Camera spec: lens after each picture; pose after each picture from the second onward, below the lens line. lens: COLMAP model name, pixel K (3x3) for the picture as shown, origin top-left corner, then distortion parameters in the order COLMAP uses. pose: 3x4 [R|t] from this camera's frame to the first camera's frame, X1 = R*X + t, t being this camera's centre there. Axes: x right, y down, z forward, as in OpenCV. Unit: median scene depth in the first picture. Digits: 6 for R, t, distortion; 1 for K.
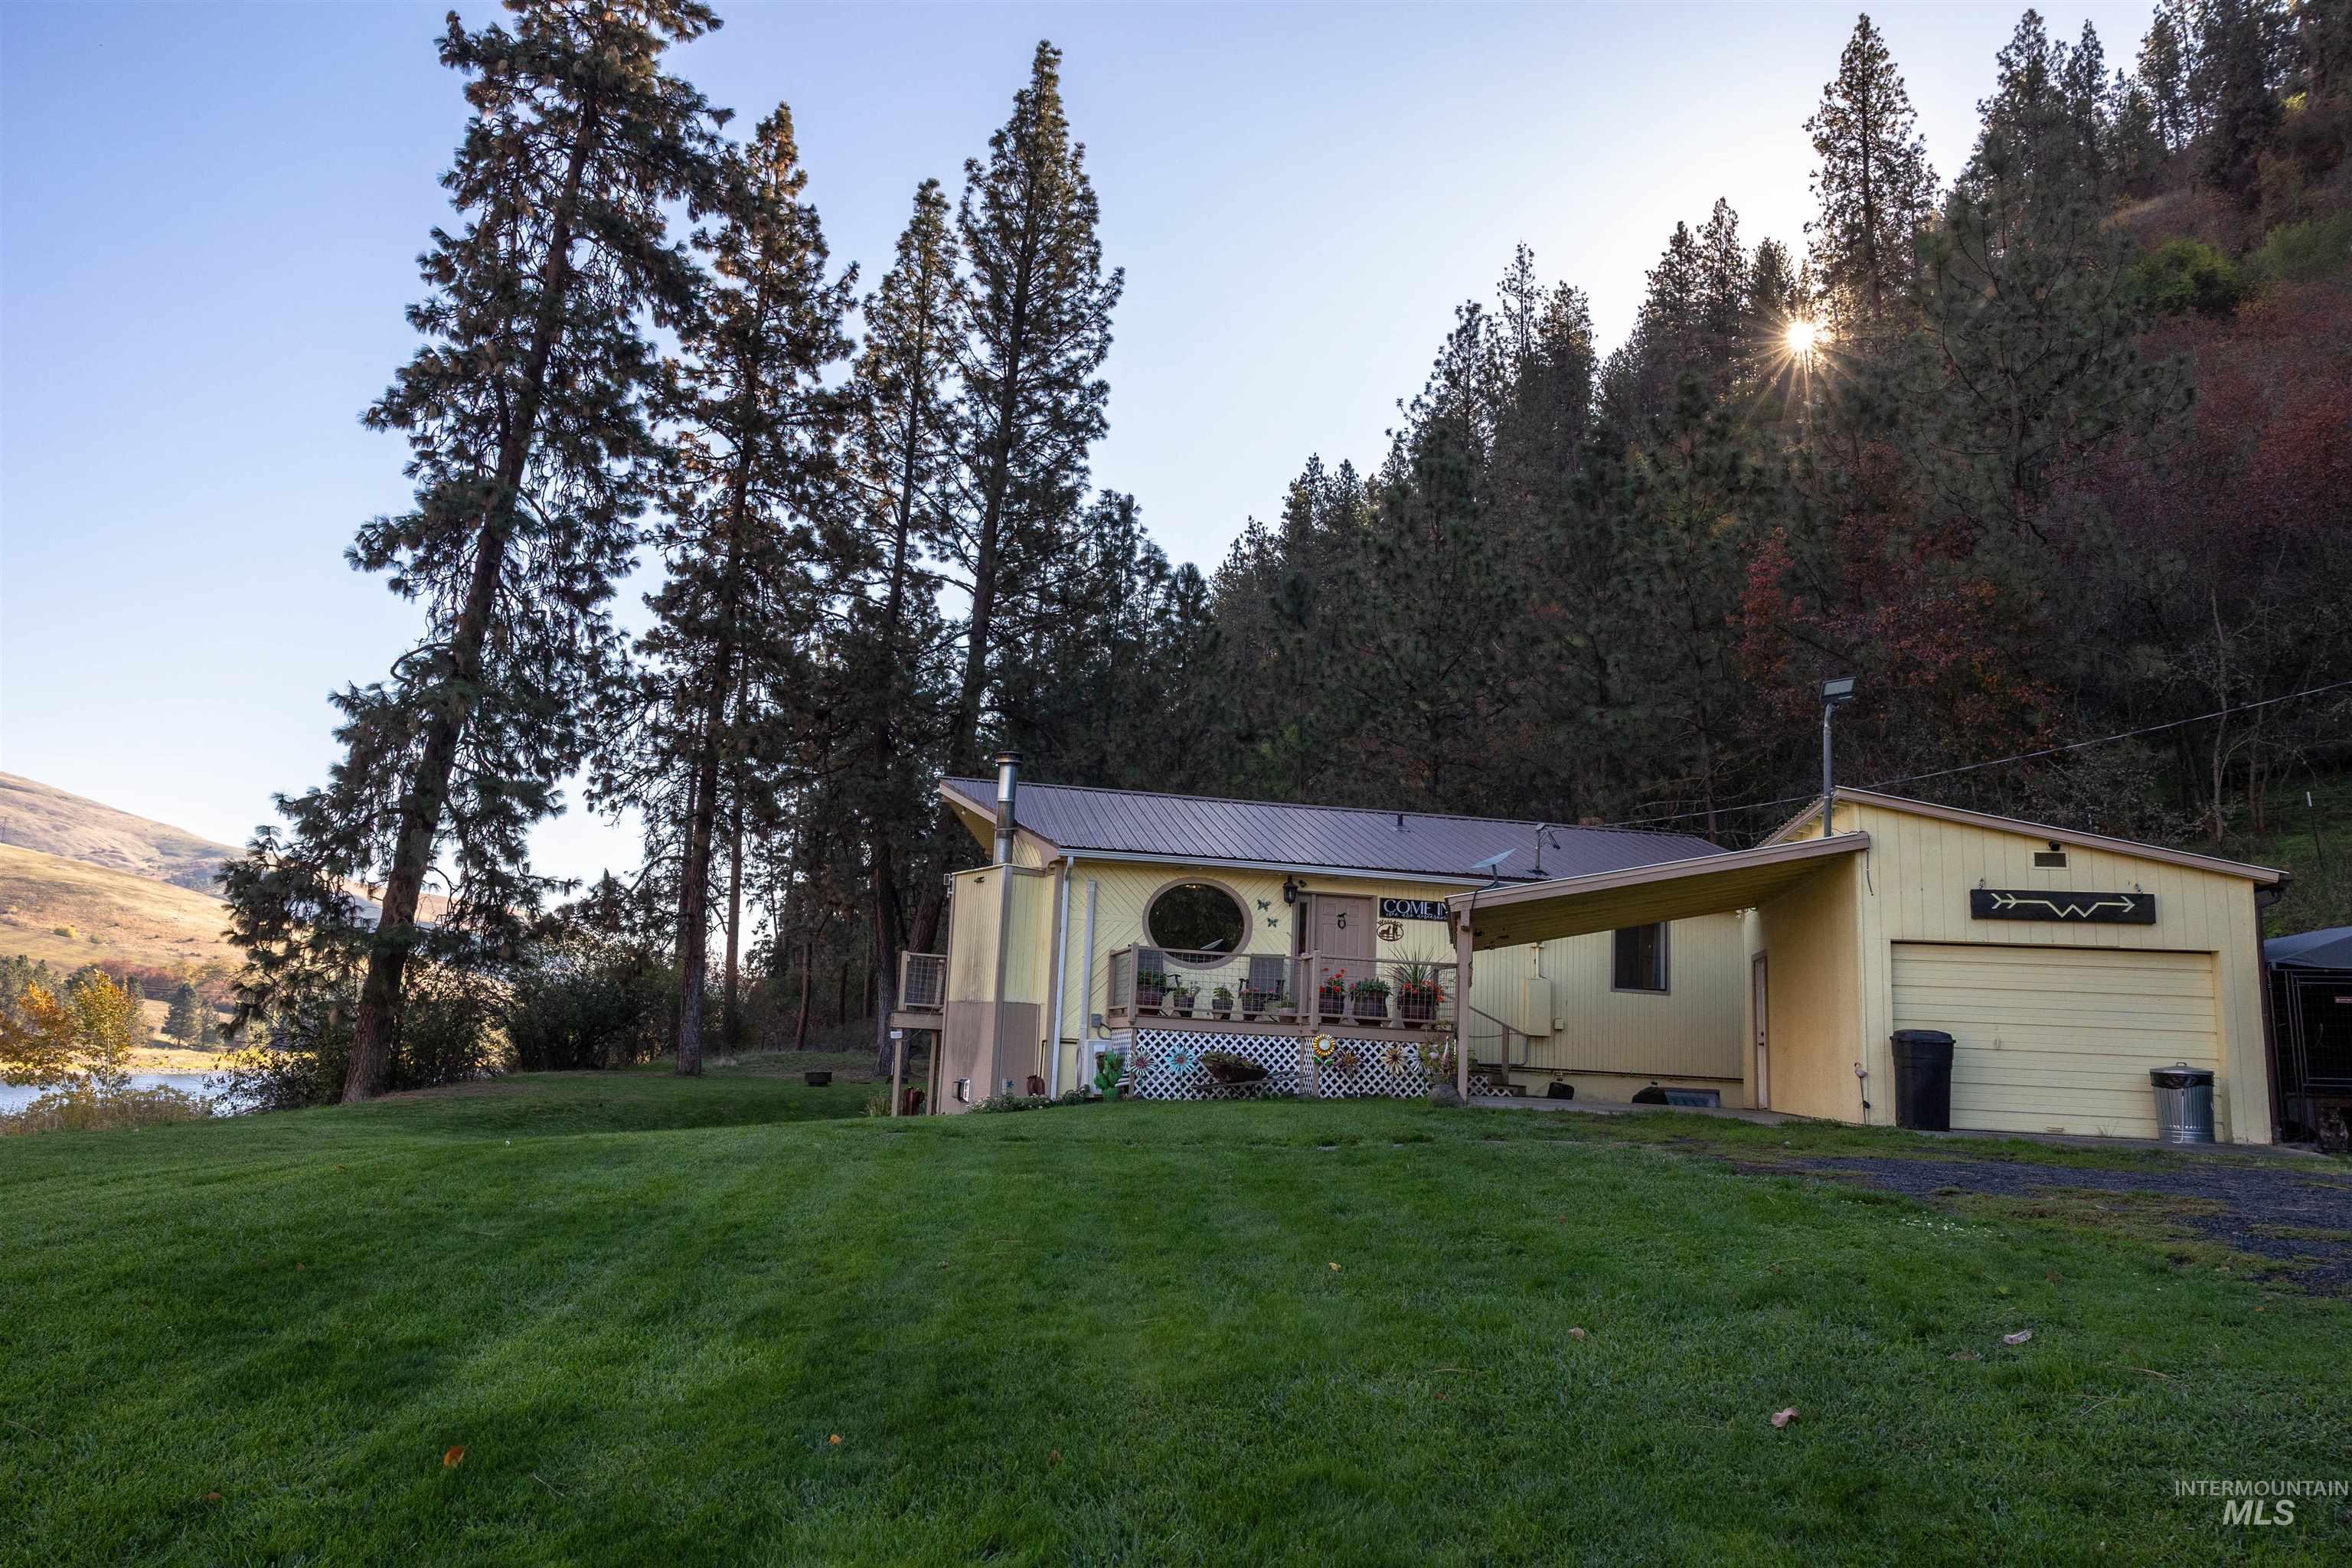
lens RADIAL K [[1635.4, 0, 1176.0], [0, 1635.4, 784.0], [0, 0, 1]] dist [0.003848, 0.001240]
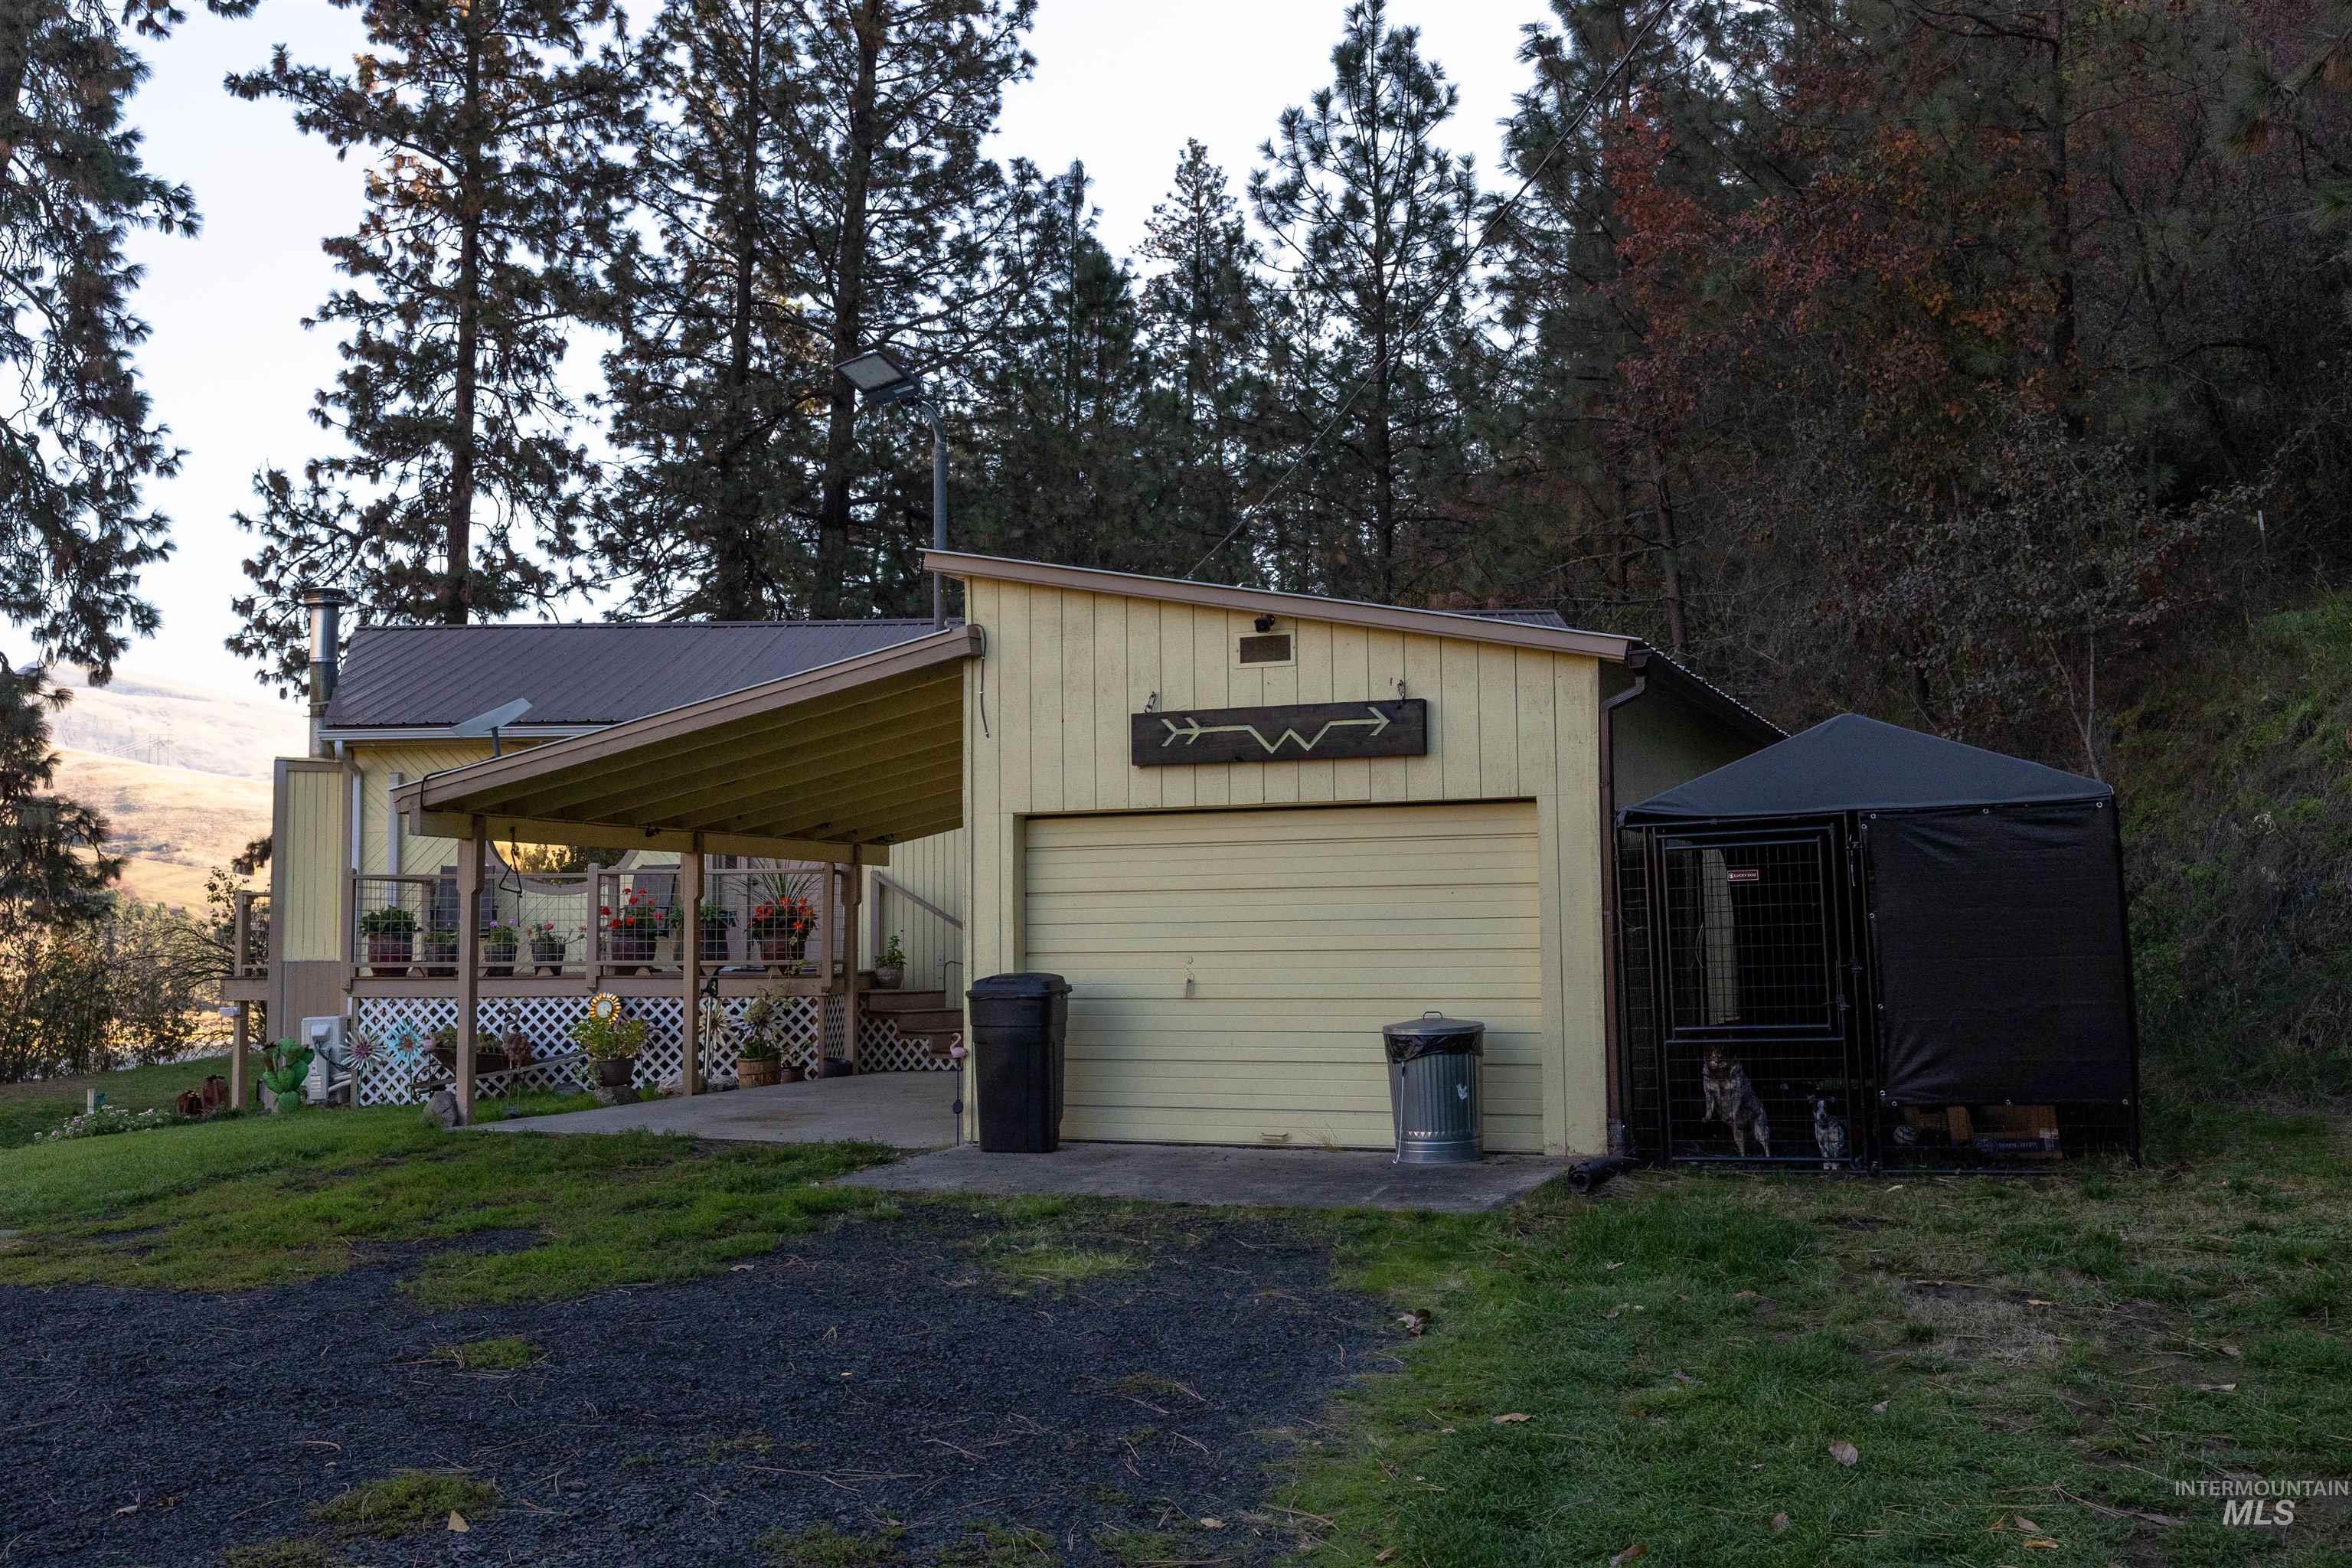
lens RADIAL K [[2266.9, 0, 1176.0], [0, 2266.9, 784.0], [0, 0, 1]] dist [-0.015376, -0.011864]
pose [[0.973455, -0.071321, -0.217482, 0.667603], [0.090515, 0.992709, 0.079602, 0.028062], [0.210219, -0.097174, 0.972813, 0.255422]]
